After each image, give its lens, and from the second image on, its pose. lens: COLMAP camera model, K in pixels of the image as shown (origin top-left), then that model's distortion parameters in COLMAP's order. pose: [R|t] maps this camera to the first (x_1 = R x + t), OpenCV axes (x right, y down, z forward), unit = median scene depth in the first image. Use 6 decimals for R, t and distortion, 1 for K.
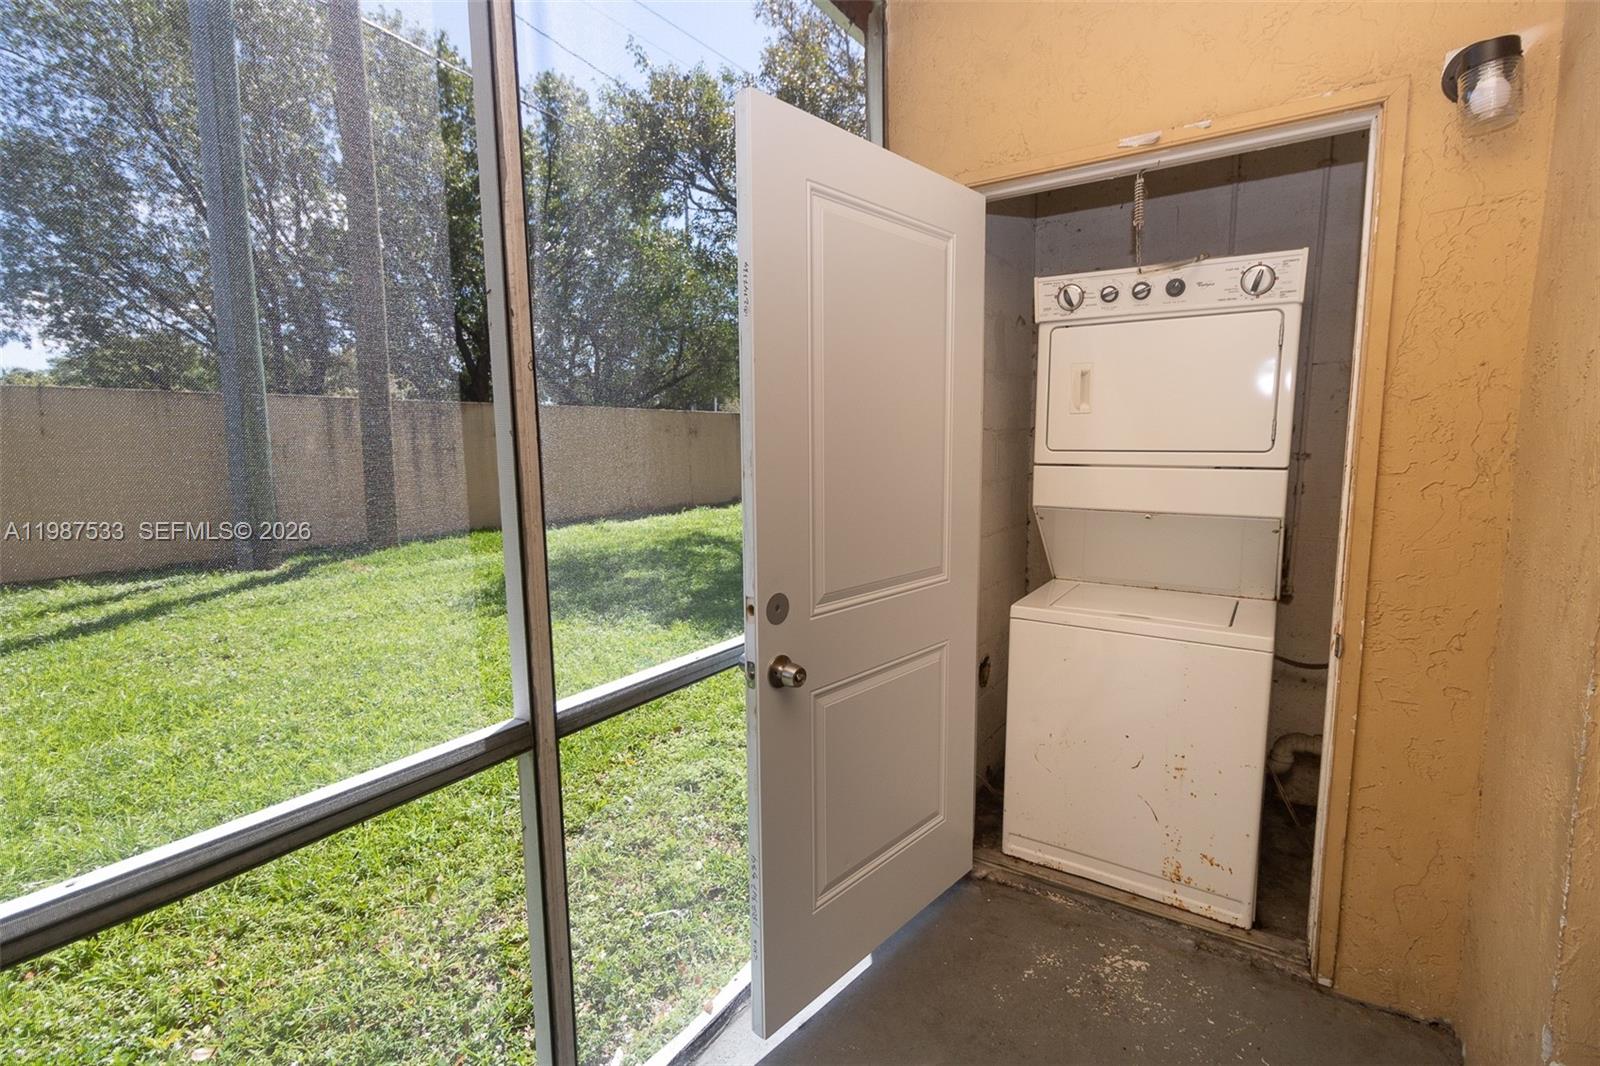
lens RADIAL K [[732.4, 0, 798.5], [0, 732.4, 526.6], [0, 0, 1]] dist [-0.000052, 0.000304]
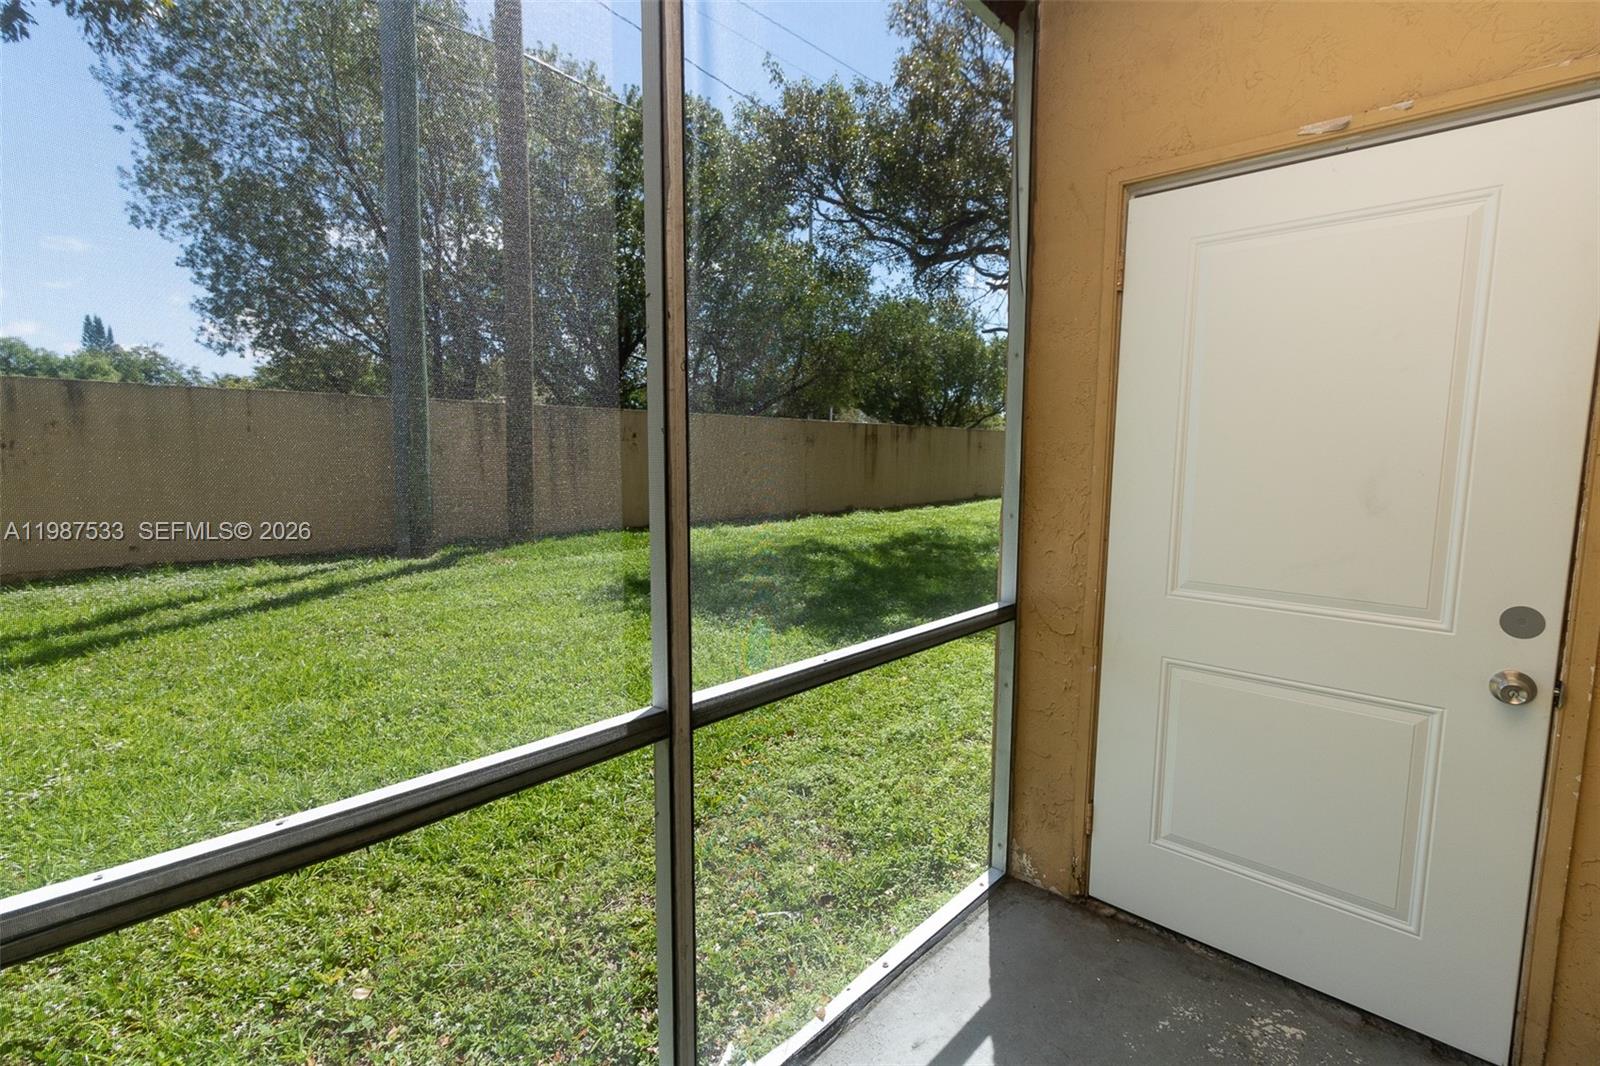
lens RADIAL K [[732.4, 0, 798.5], [0, 732.4, 526.6], [0, 0, 1]] dist [-0.000052, 0.000304]
pose [[0.987814, 0.036486, -0.151304, -0.011396], [-0.038493, 0.999205, -0.010354, 0.003214], [0.150806, 0.016052, 0.988433, 0.001368]]
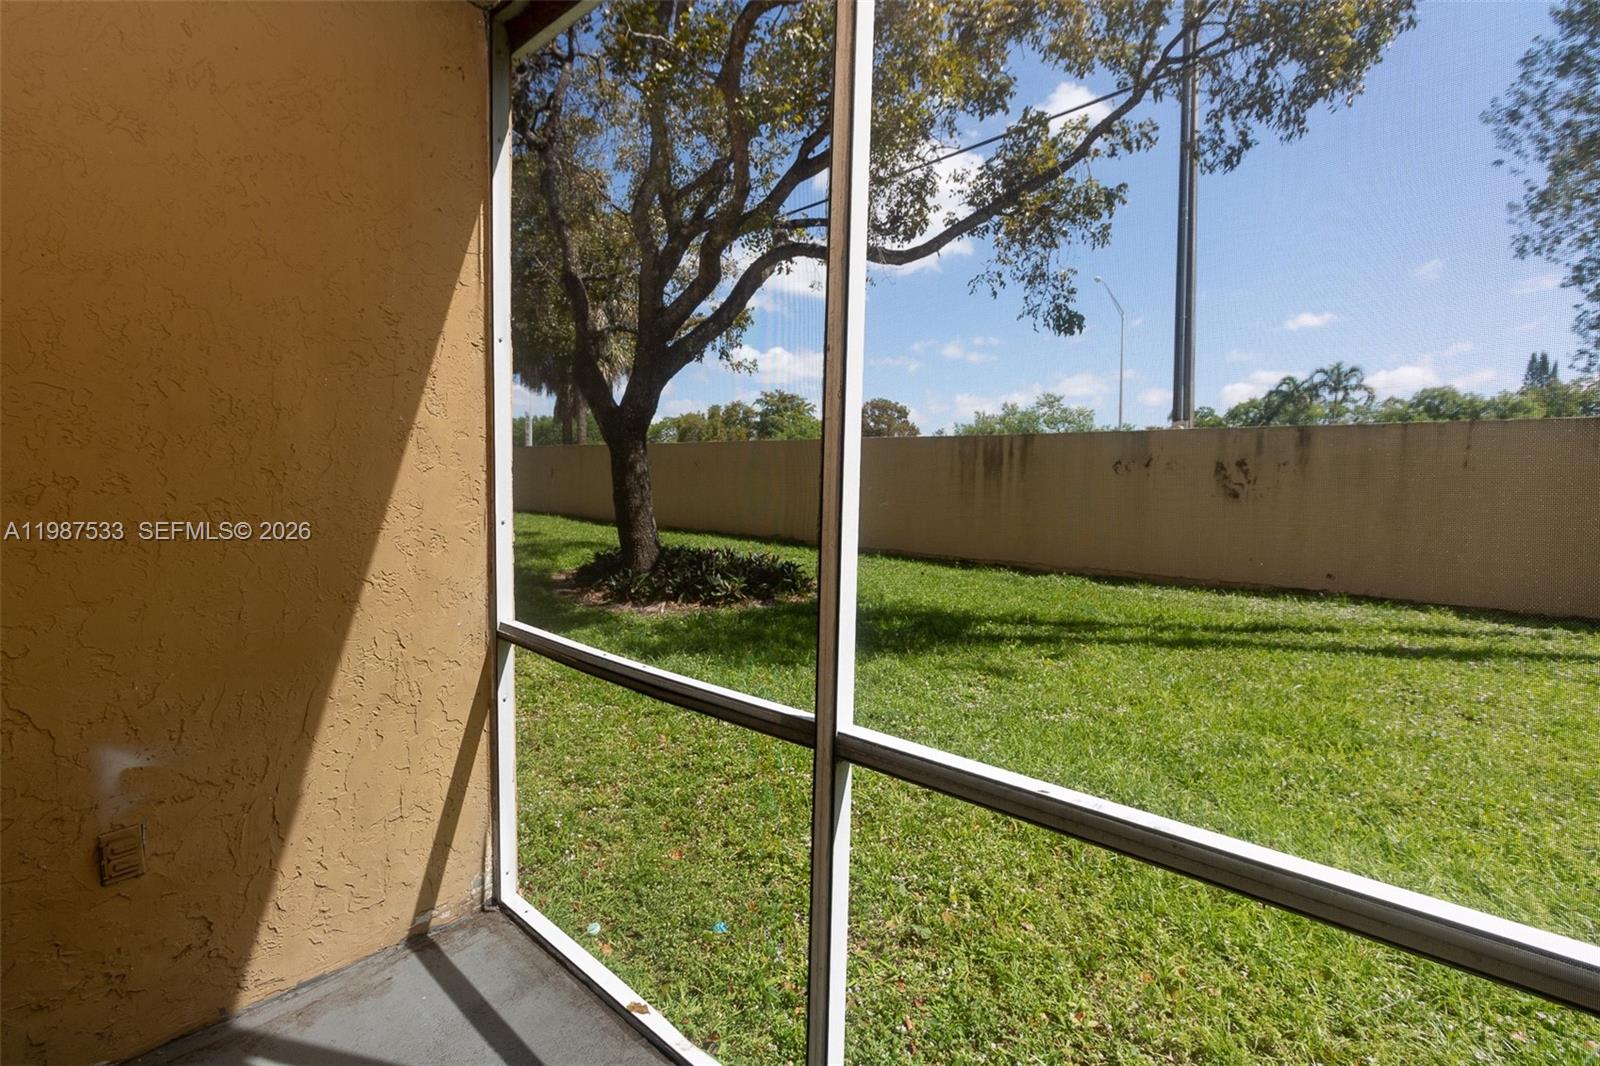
lens RADIAL K [[732.4, 0, 798.5], [0, 732.4, 526.6], [0, 0, 1]] dist [-0.000052, 0.000304]
pose [[-0.152374, 0.081446, -0.984961, 0.328725], [-0.127224, 0.986691, 0.101271, -0.063492], [0.980100, 0.140742, -0.139984, 0.525828]]
